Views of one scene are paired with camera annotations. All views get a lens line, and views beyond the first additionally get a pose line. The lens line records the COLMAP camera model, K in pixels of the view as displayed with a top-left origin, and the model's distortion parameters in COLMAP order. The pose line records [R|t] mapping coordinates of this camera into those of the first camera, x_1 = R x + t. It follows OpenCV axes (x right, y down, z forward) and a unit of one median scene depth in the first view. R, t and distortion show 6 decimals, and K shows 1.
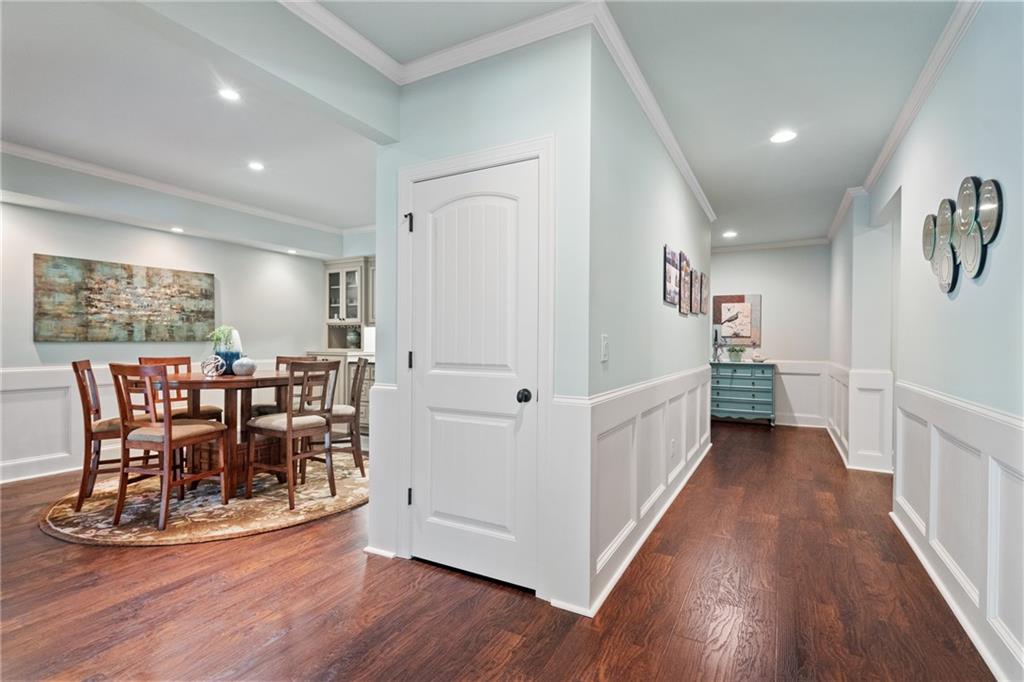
lens RADIAL K [[484.2, 0, 510.2], [0, 484.2, 343.1], [0, 0, 1]] dist [-0.000265, 0.000092]
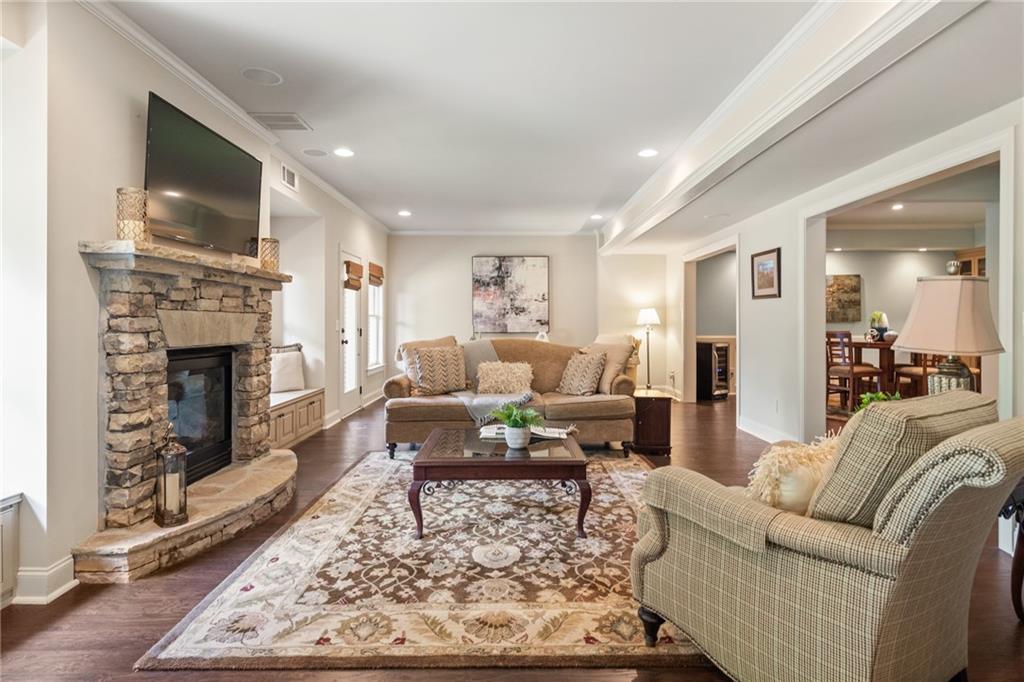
lens RADIAL K [[539.9, 0, 509.3], [0, 539.9, 320.8], [0, 0, 1]] dist [0.002636, 0.000731]
pose [[0.481950, -0.007829, -0.876164, 0.329588], [-0.001841, 0.999949, -0.009947, 0.013479], [0.876197, 0.006407, 0.481911, -0.779327]]
